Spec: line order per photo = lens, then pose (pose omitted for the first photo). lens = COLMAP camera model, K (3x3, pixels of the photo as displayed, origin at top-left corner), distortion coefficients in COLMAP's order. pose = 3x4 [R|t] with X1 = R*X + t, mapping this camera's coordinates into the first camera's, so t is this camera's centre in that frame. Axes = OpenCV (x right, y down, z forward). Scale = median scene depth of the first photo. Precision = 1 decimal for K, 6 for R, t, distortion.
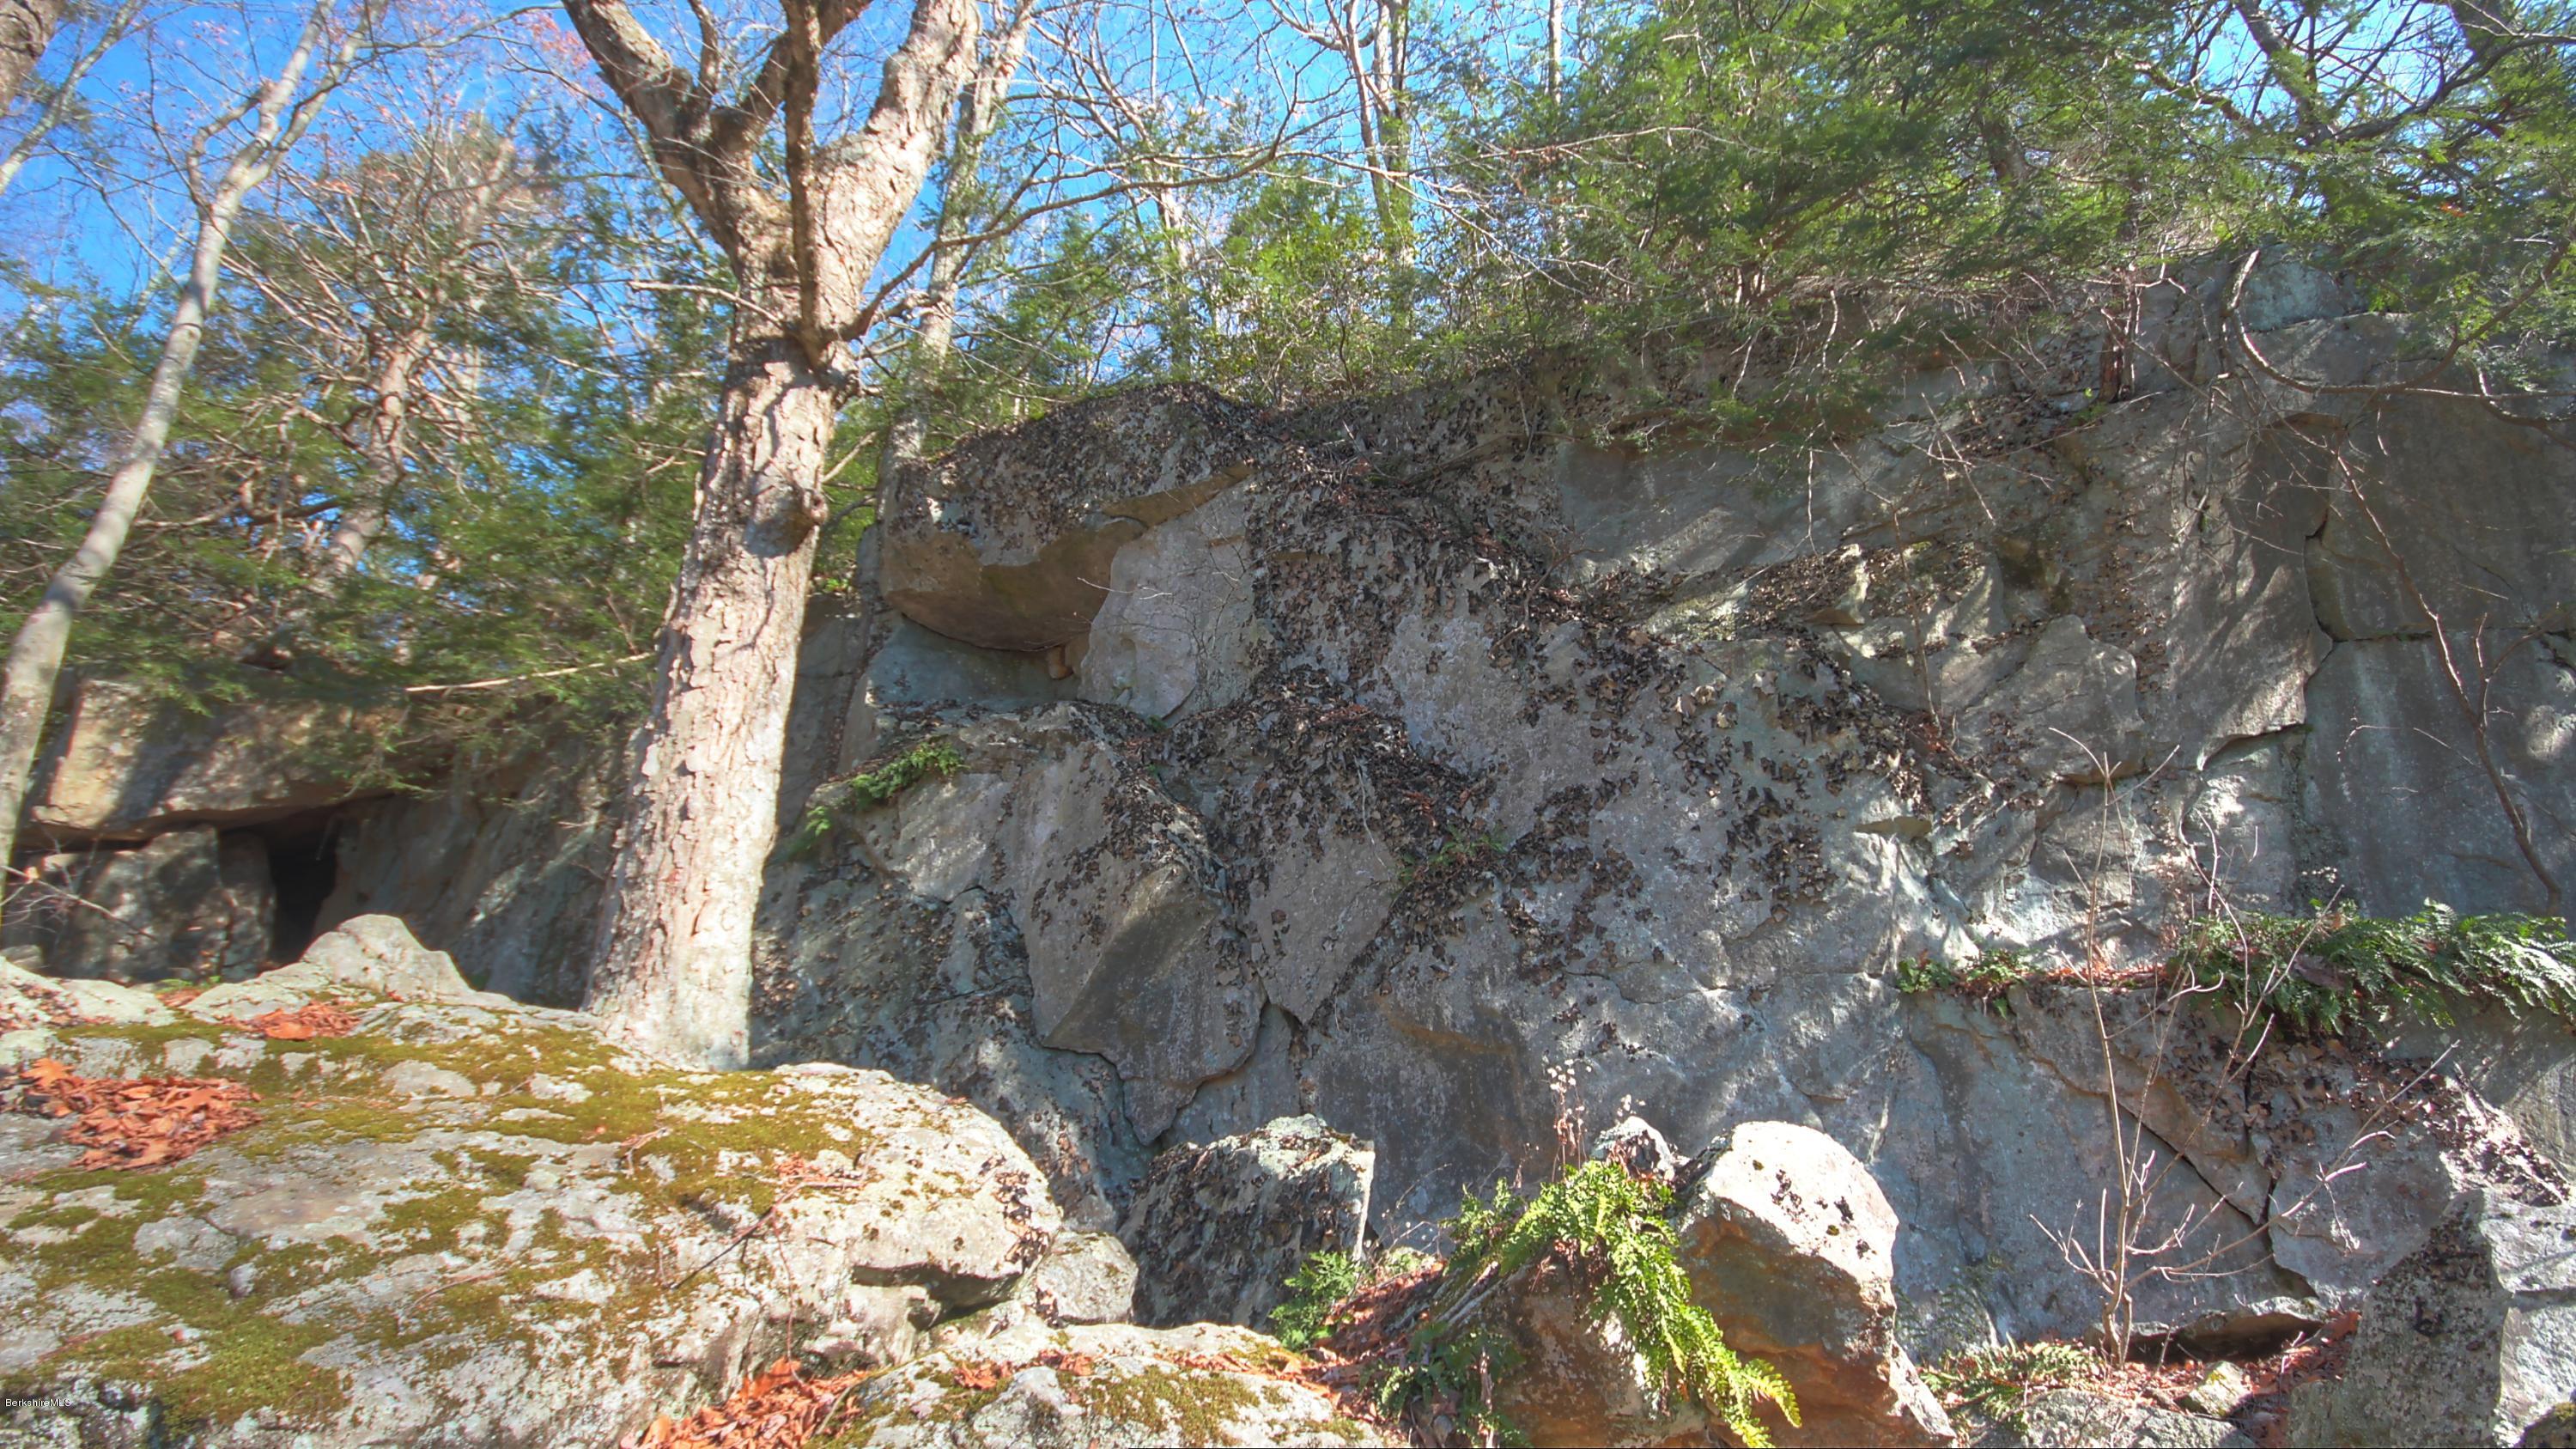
lens RADIAL K [[1180.8, 0, 1290.4], [0, 1180.8, 730.2], [0, 0, 1]] dist [0.001969, -0.001902]
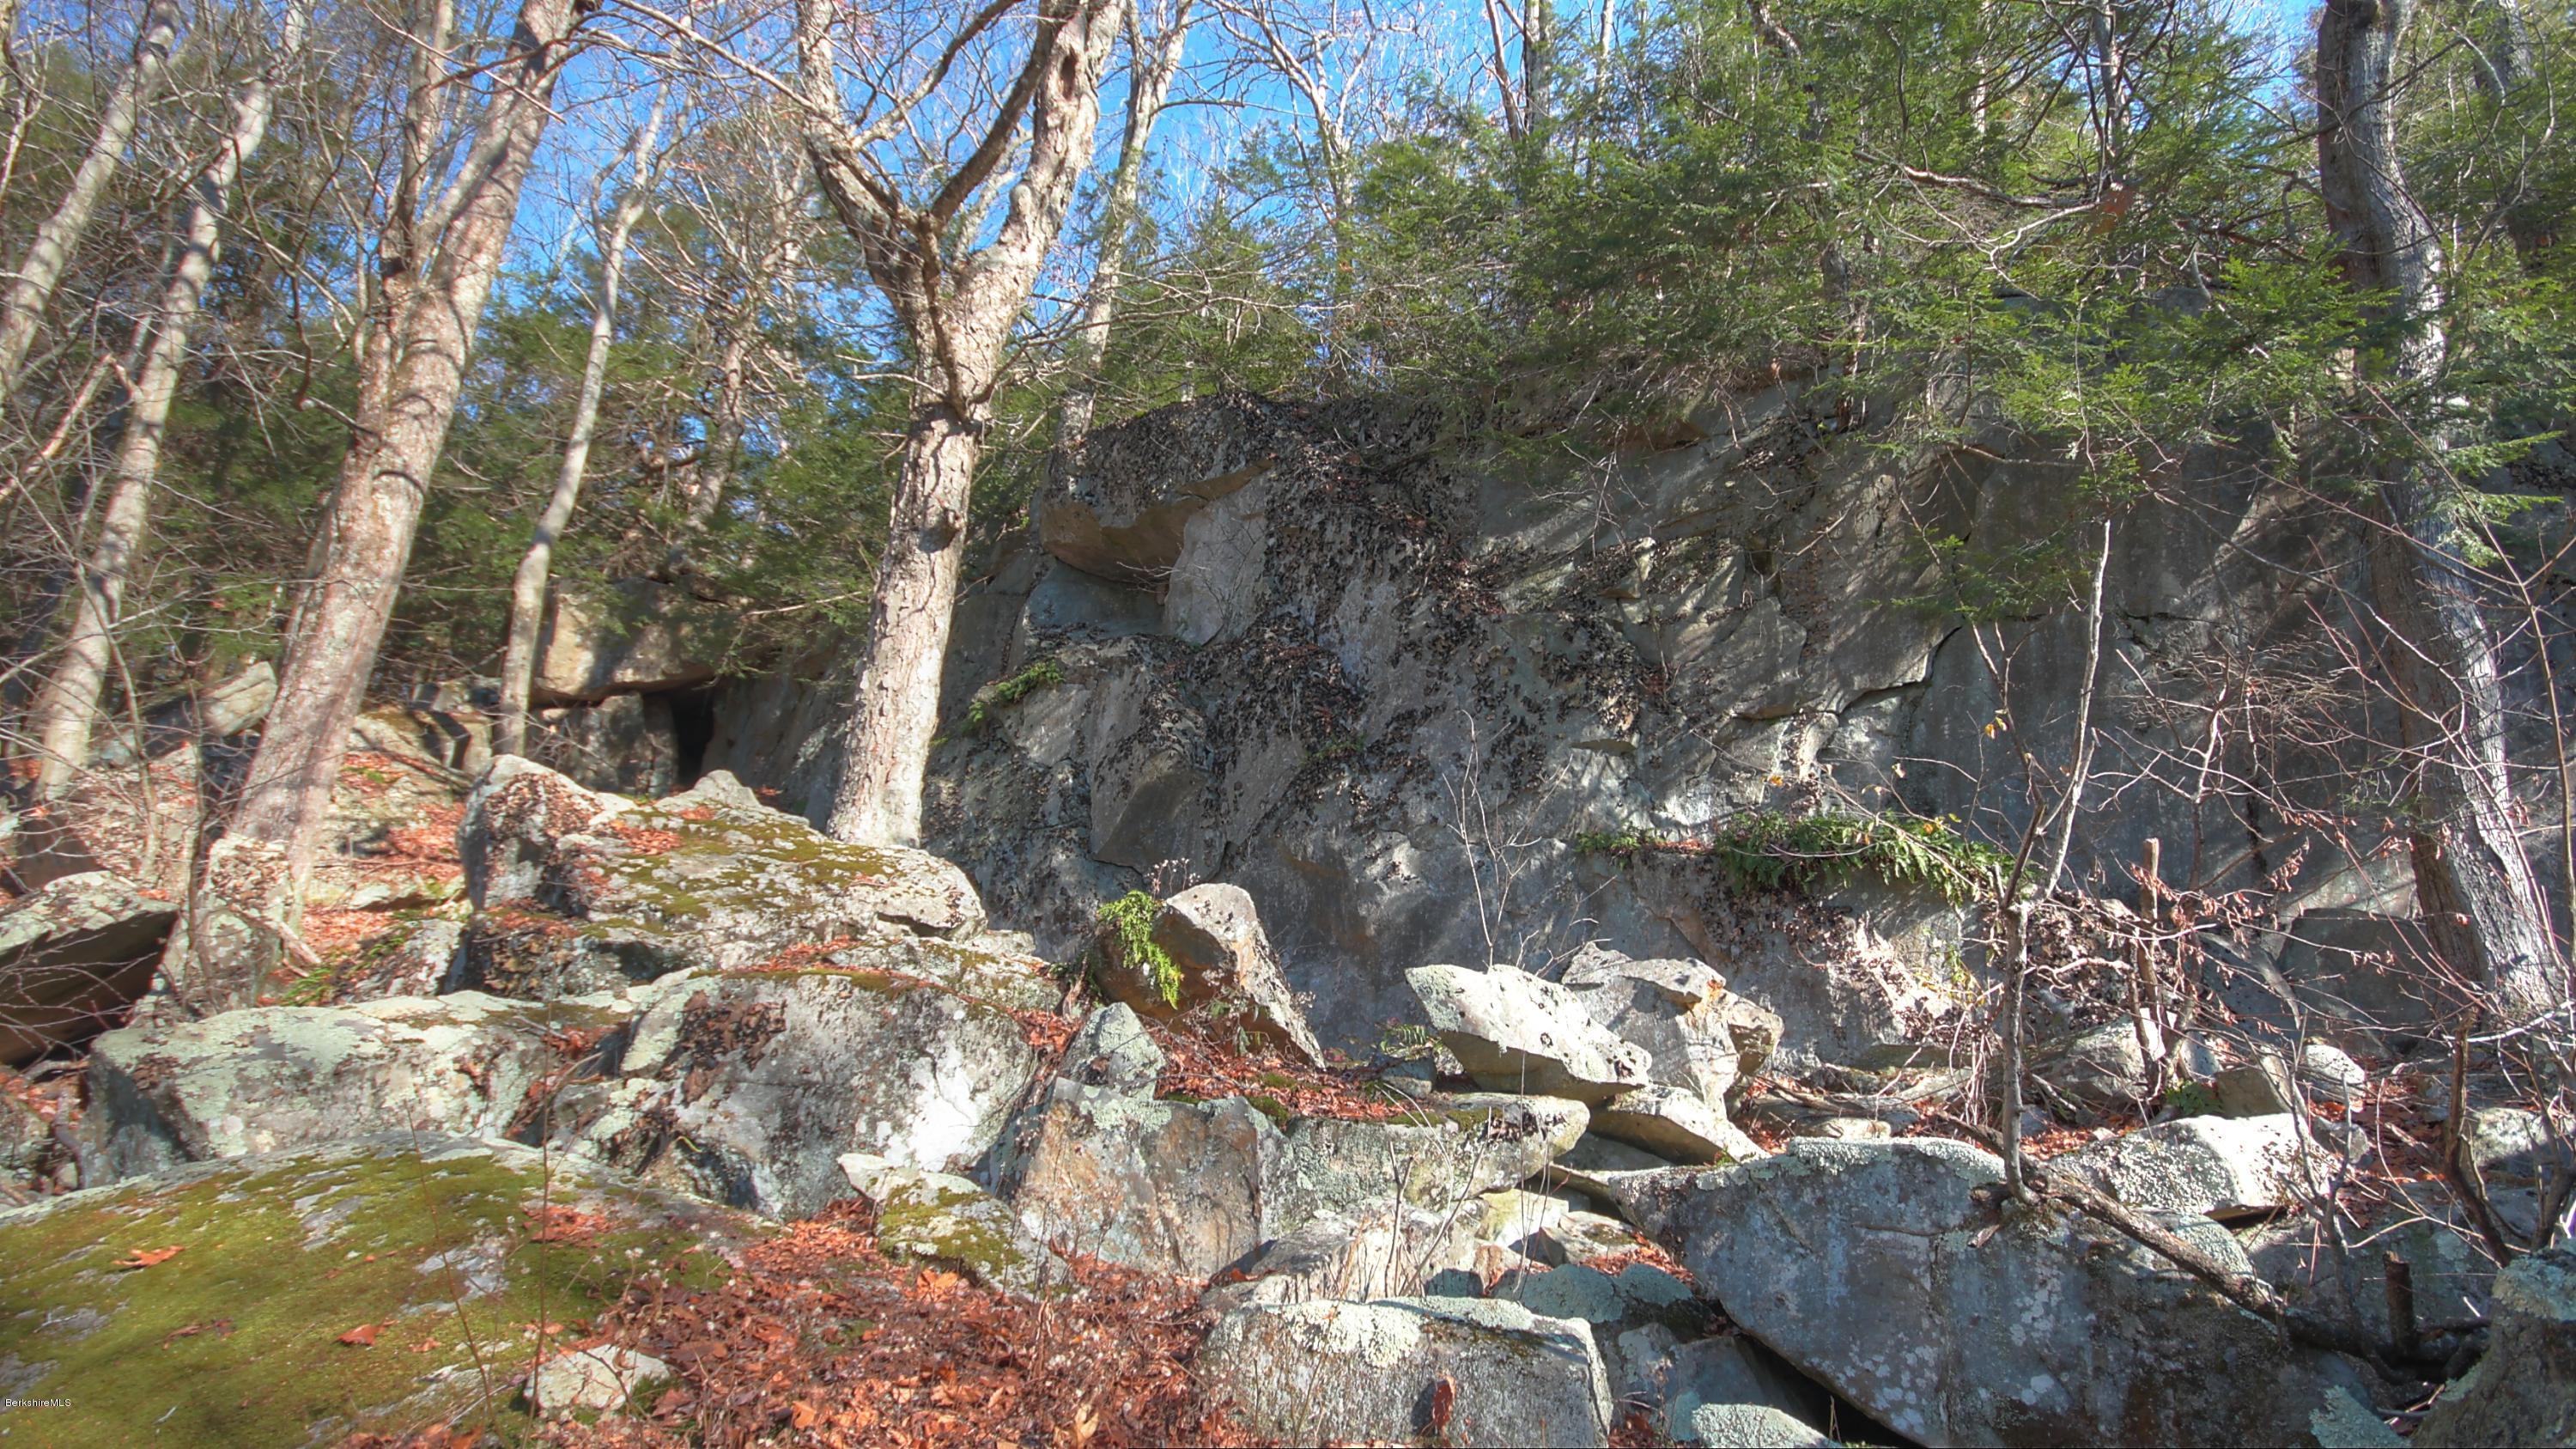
lens RADIAL K [[1180.8, 0, 1286.9], [0, 1180.8, 721.9], [0, 0, 1]] dist [0.001969, -0.001902]
pose [[0.973688, 0.031213, -0.225736, 0.399365], [-0.005818, 0.993657, 0.112300, -0.099197], [0.227810, -0.108032, 0.967694, -0.472355]]
